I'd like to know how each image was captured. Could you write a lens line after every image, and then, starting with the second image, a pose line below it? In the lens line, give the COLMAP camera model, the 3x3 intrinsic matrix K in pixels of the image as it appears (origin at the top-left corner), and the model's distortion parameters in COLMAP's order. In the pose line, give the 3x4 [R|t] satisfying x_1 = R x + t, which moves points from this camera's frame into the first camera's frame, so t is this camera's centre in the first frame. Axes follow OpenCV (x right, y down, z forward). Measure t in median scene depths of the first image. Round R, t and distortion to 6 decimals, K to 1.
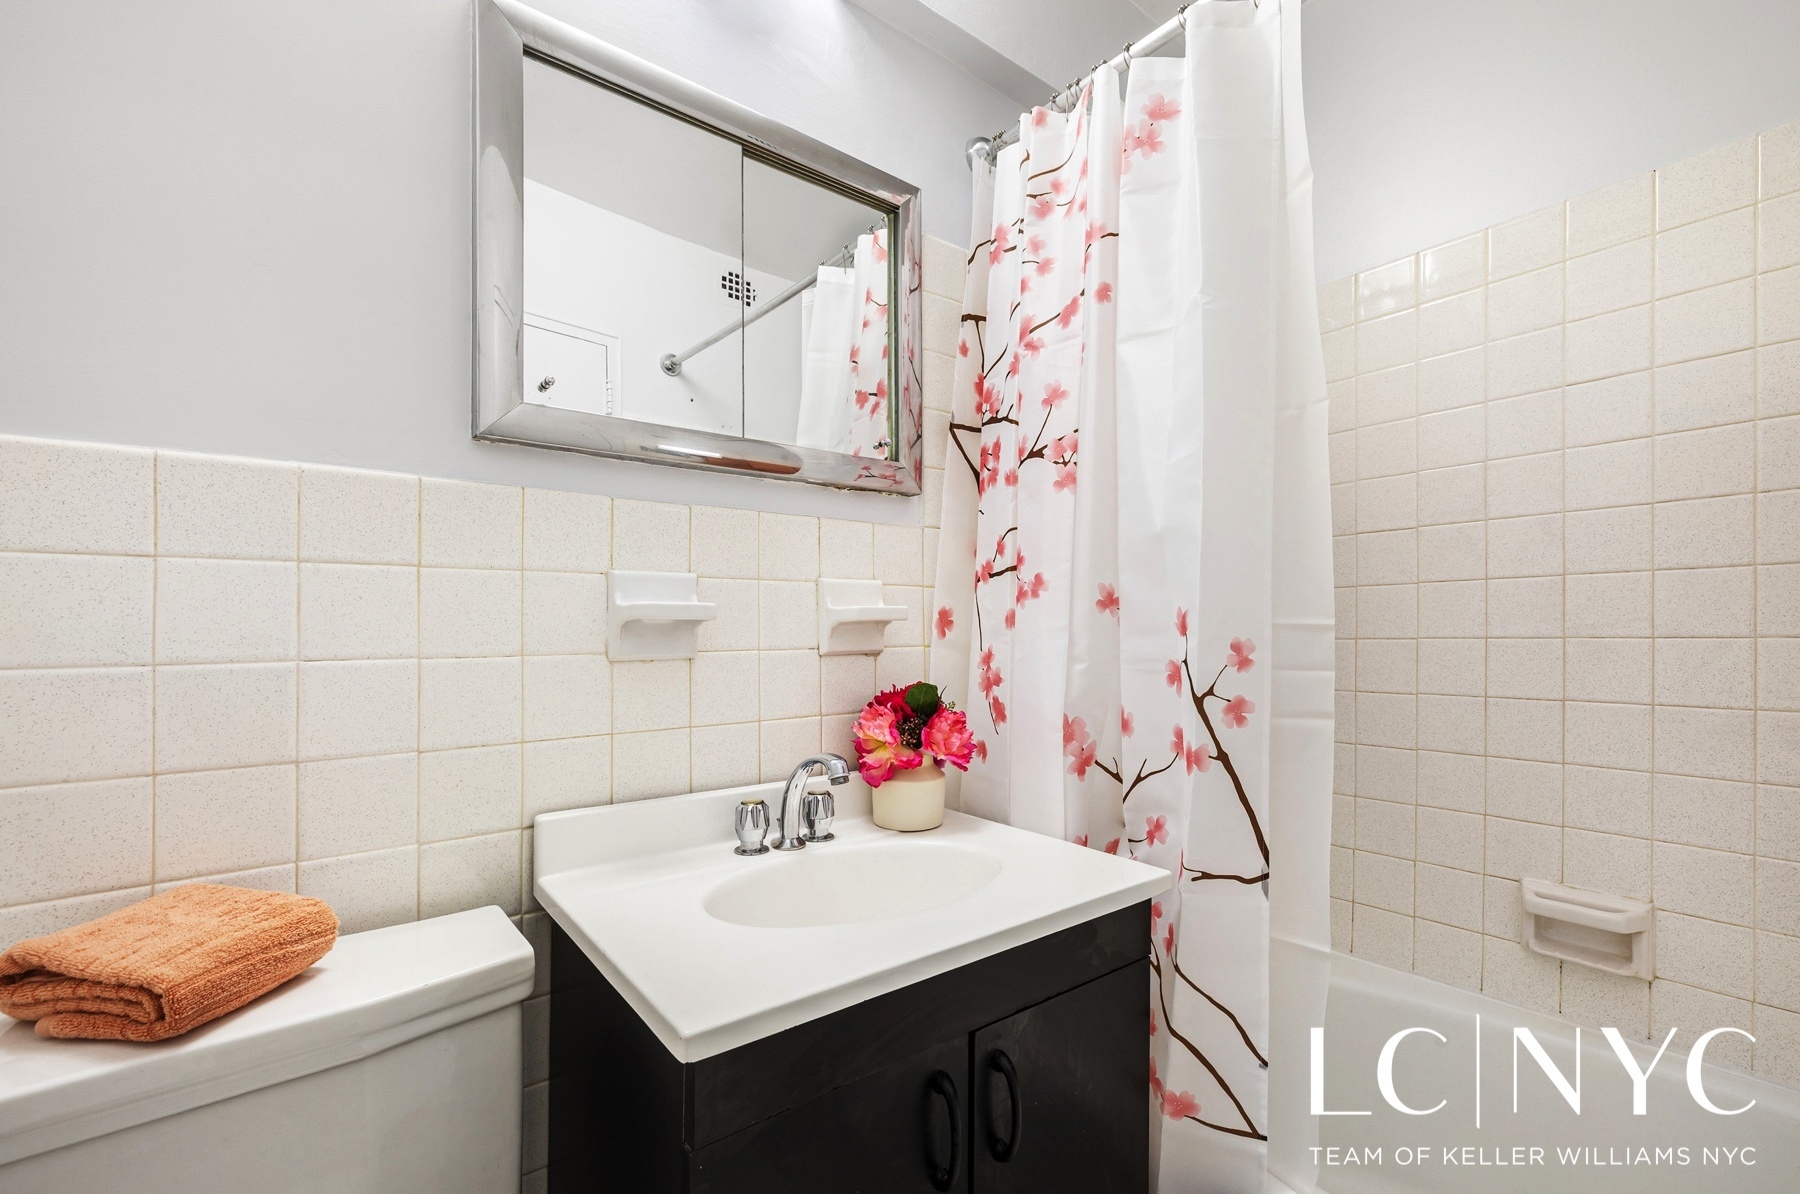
lens RADIAL K [[759.7, 0, 898.1], [0, 759.7, 613.4], [0, 0, 1]] dist [-0.000688, -0.000024]
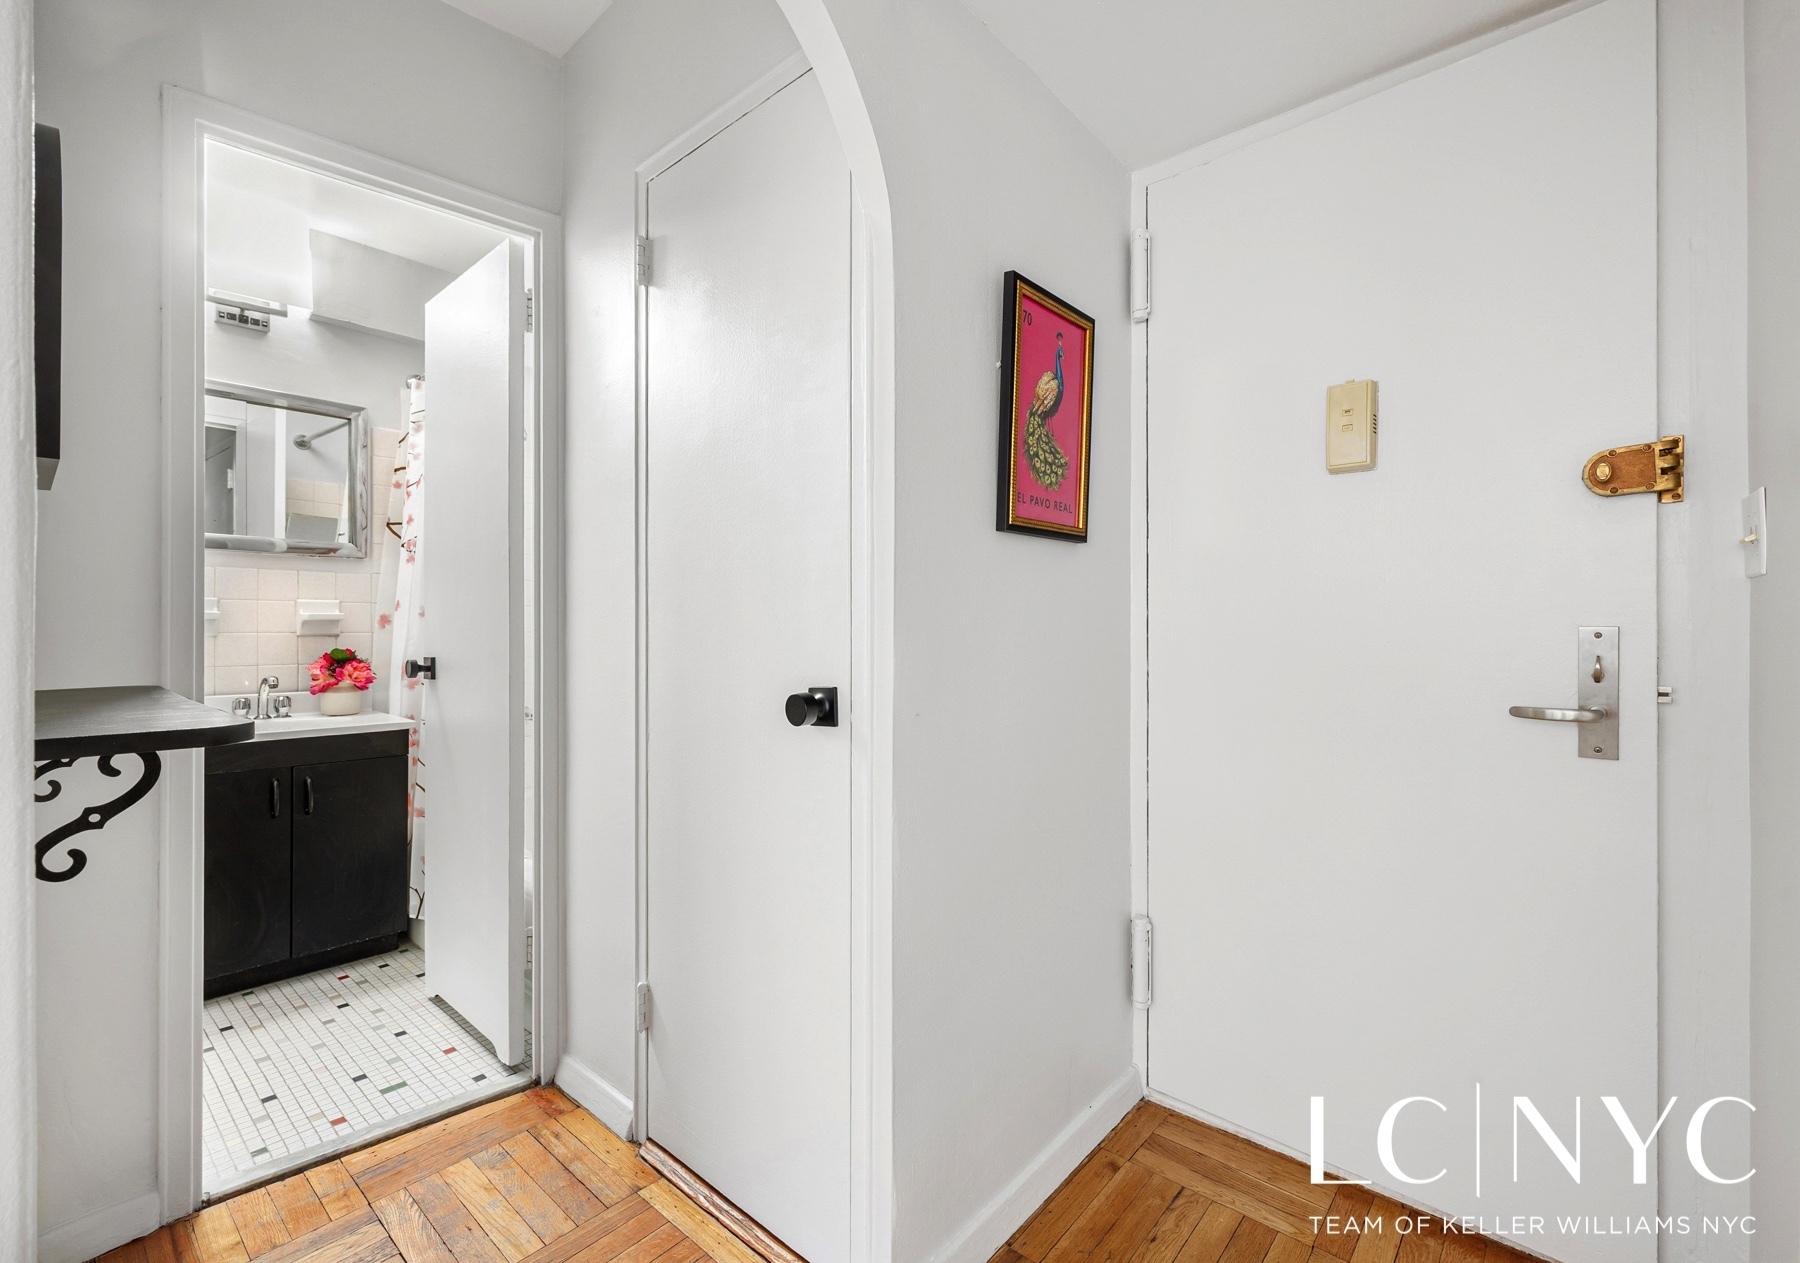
lens RADIAL K [[782.3, 0, 901.0], [0, 782.3, 627.0], [0, 0, 1]] dist [0.000685, 0.000049]
pose [[0.981787, 0.008887, 0.189776, 1.167068], [-0.013397, 0.999657, 0.022493, -0.043450], [-0.189511, -0.024626, 0.981570, -1.504138]]
